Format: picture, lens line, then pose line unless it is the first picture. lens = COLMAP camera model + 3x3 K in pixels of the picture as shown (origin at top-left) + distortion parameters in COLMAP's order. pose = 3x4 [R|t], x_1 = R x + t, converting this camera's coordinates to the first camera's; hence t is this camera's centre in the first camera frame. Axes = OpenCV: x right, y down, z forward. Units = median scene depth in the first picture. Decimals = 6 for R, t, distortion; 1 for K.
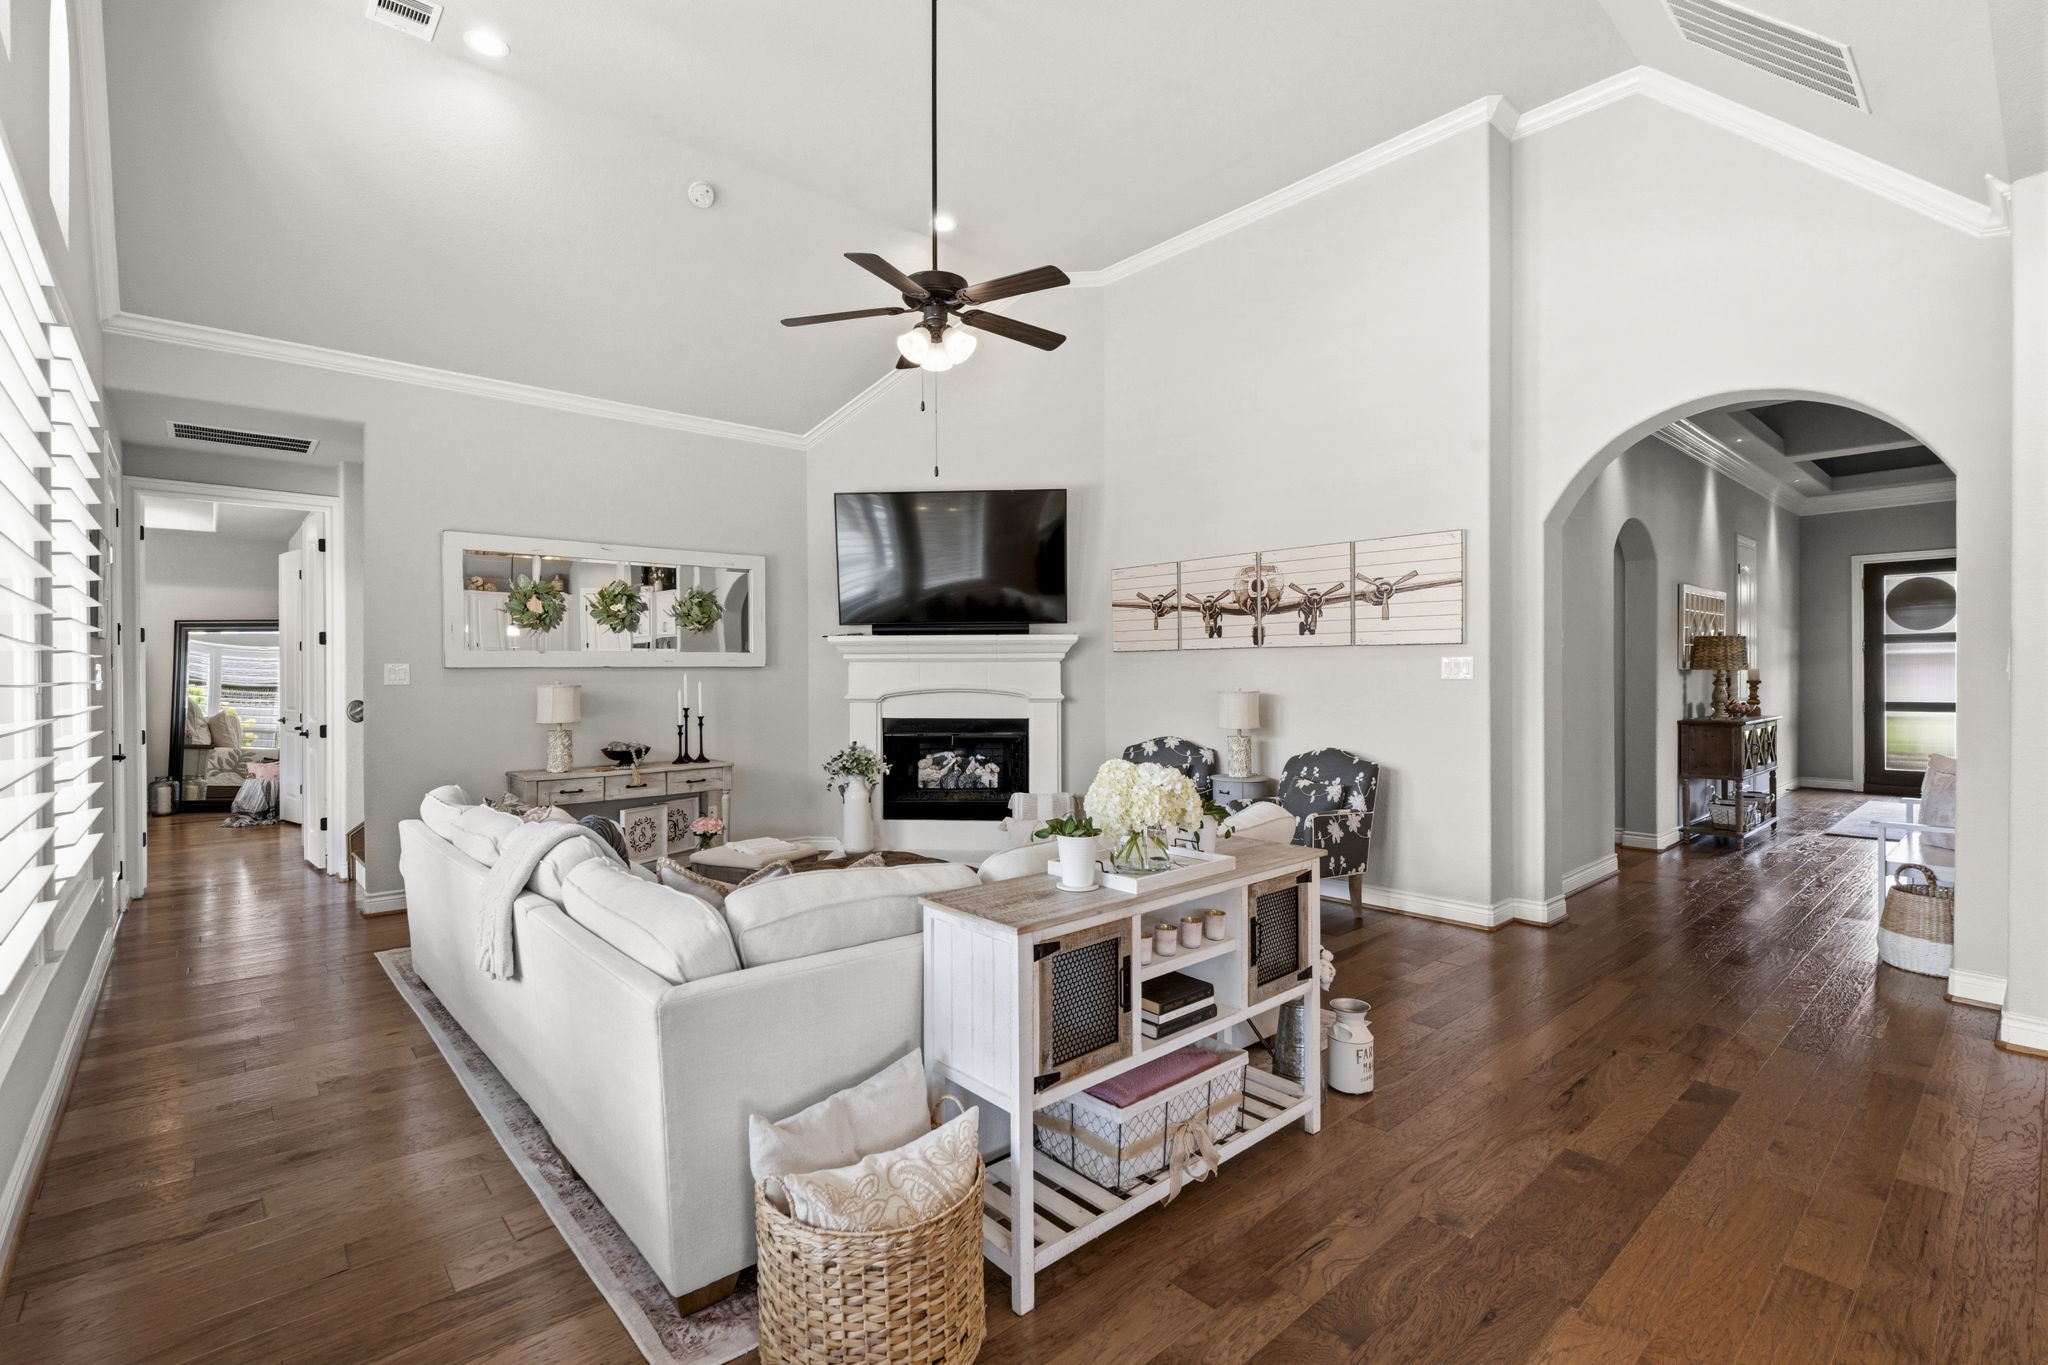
lens RADIAL K [[918.3, 0, 1024.0], [0, 918.3, 682.5], [0, 0, 1]] dist [-0.000171, -0.000050]
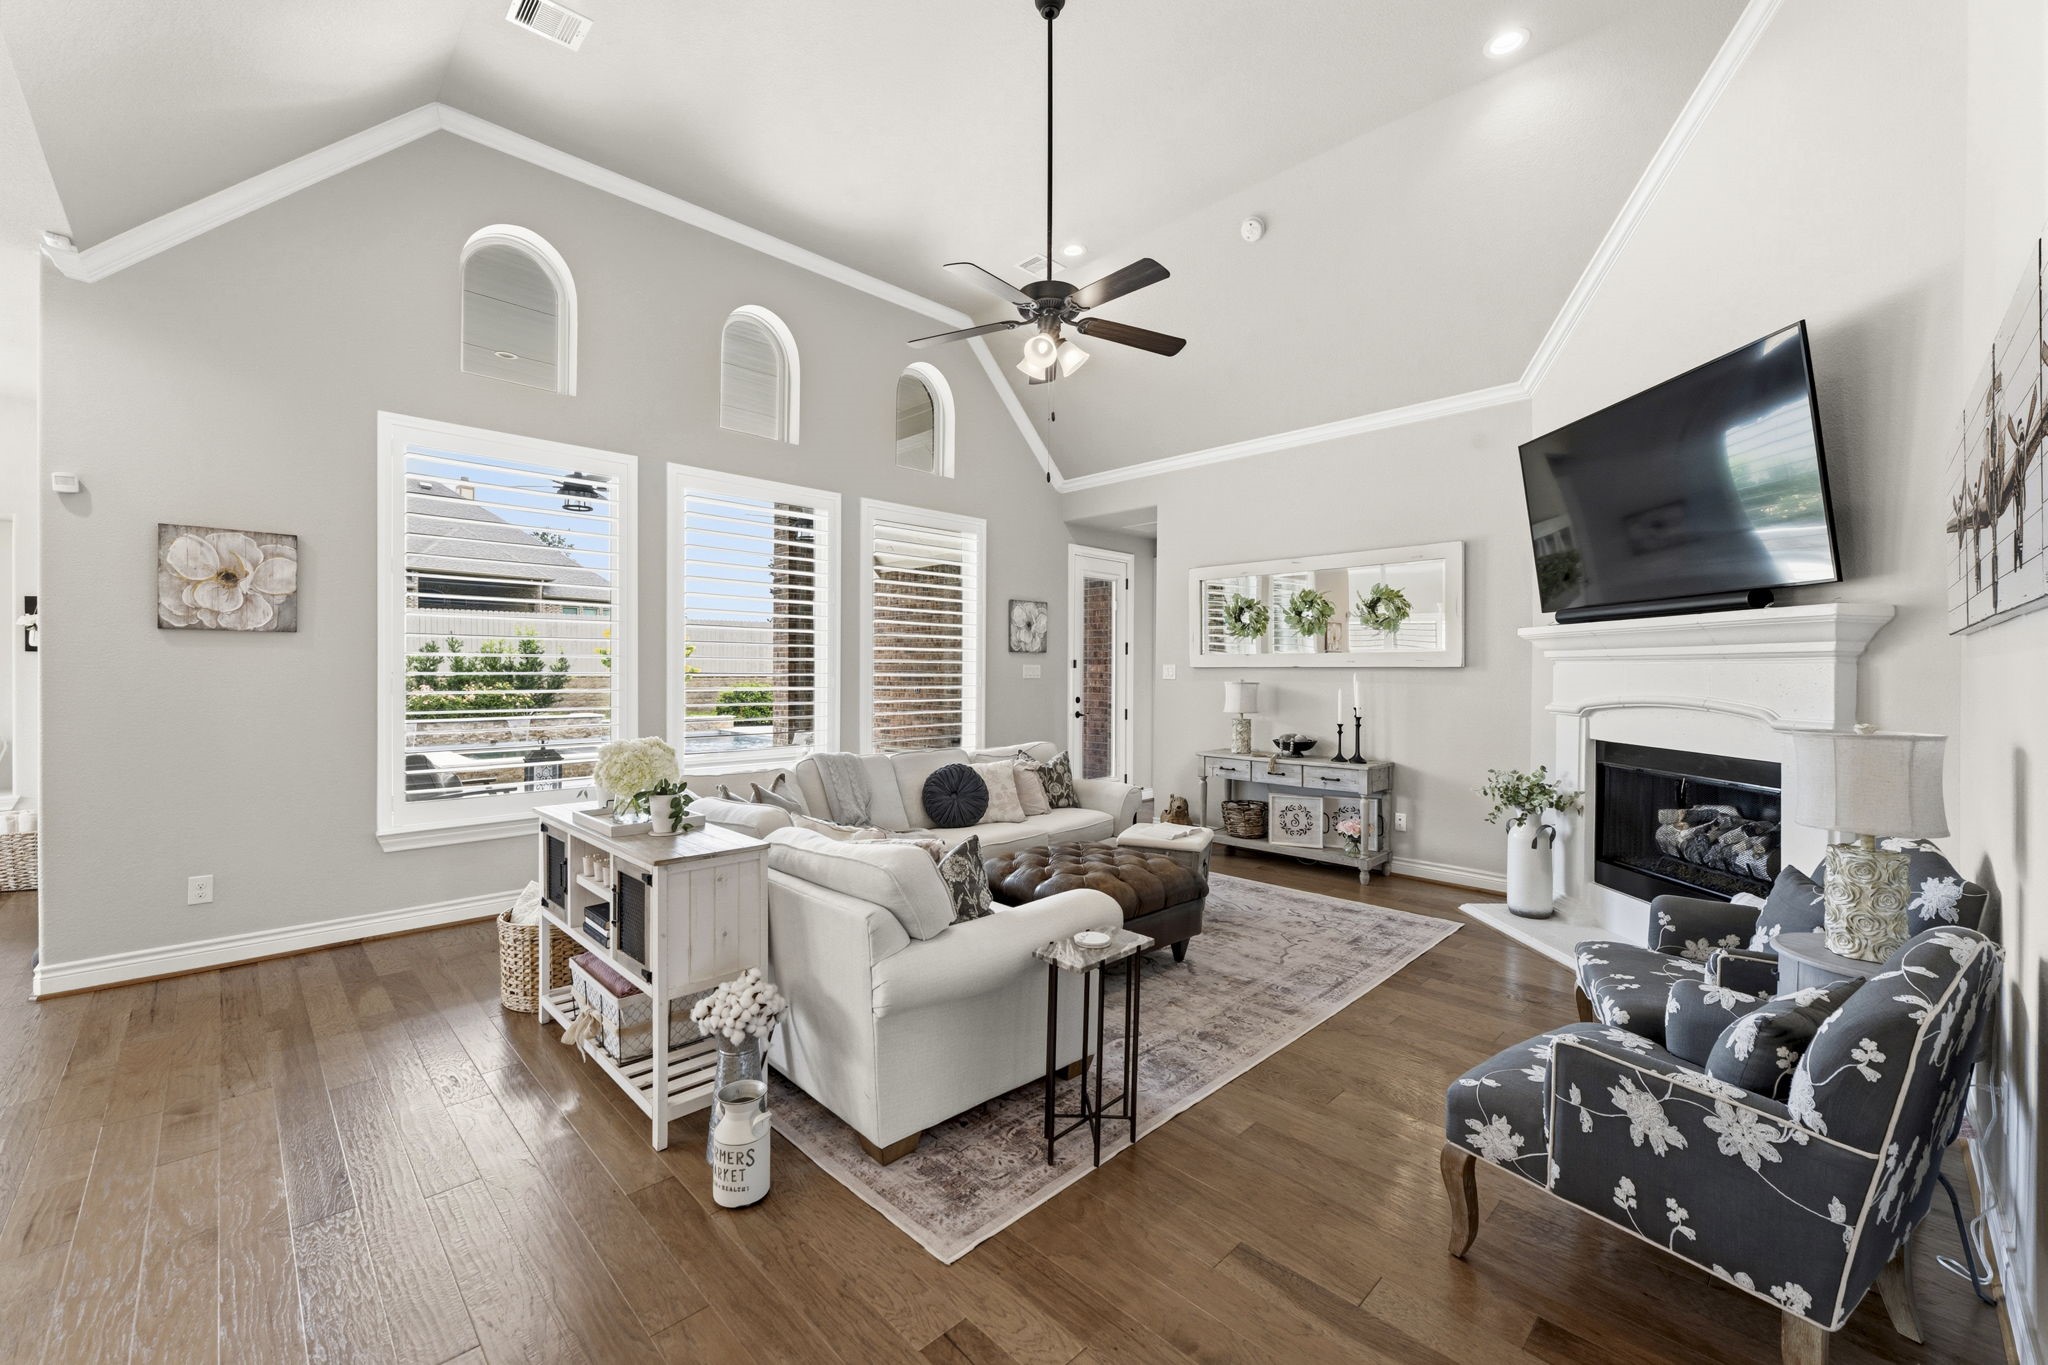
lens RADIAL K [[827.8, 0, 1008.1], [0, 827.8, 676.8], [0, 0, 1]] dist [0.000234, -0.000031]
pose [[0.044740, 0.013412, -0.998909, 0.553980], [-0.015542, 0.999798, 0.012728, -0.013029], [0.998878, 0.014955, 0.044939, 0.610627]]
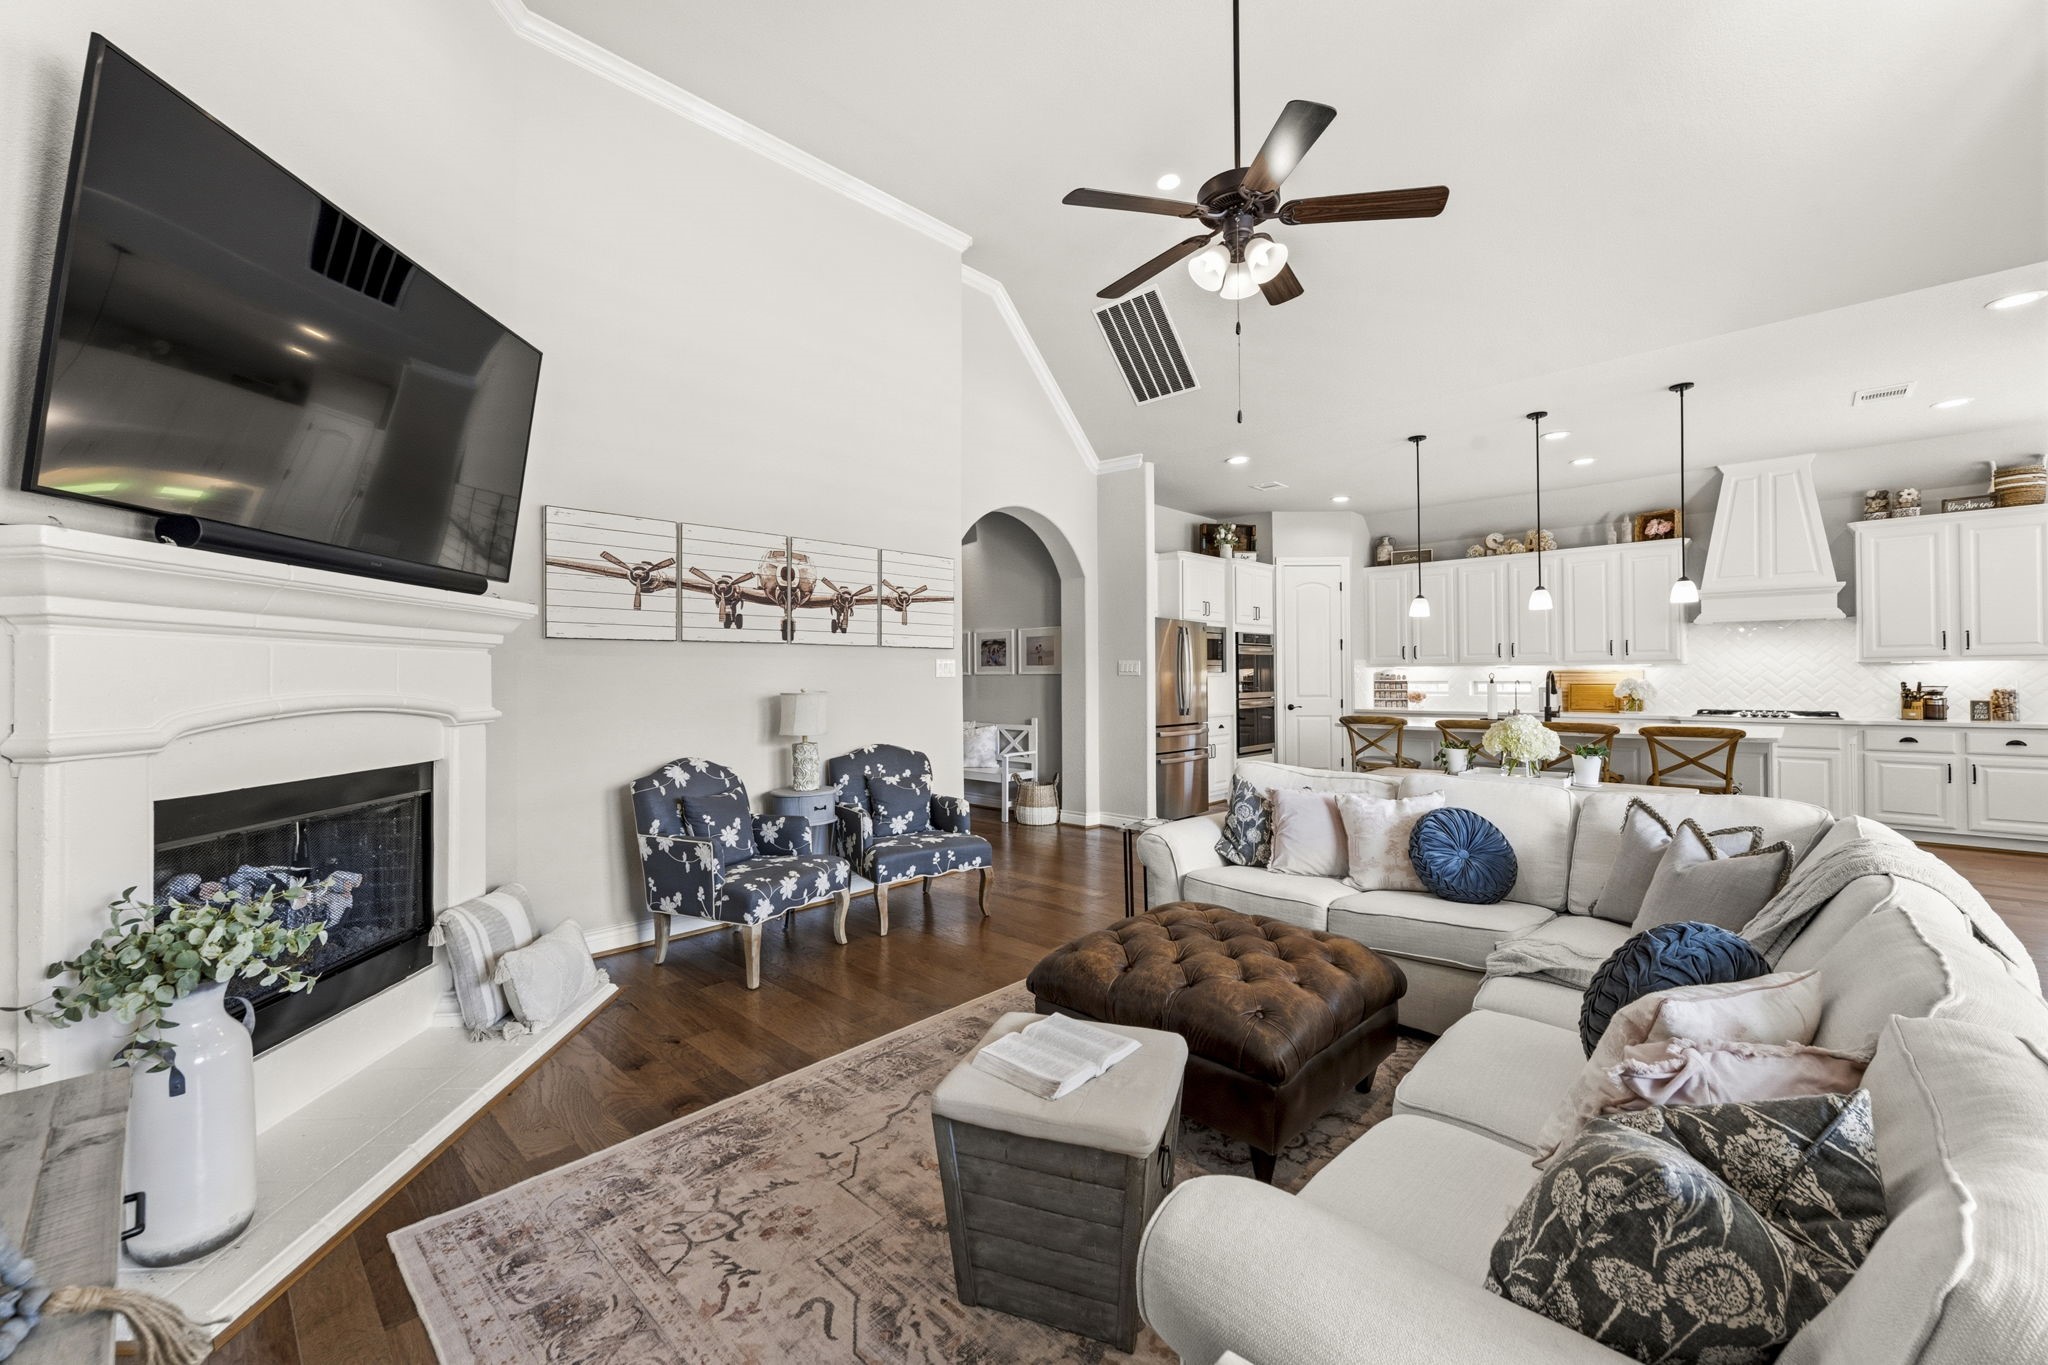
lens RADIAL K [[827.8, 0, 1008.1], [0, 827.8, 676.8], [0, 0, 1]] dist [0.000234, -0.000031]
pose [[-0.076674, 0.007248, 0.997030, -0.558949], [0.022388, 0.999734, -0.005546, 0.003526], [-0.996805, 0.021896, -0.076816, 0.848055]]
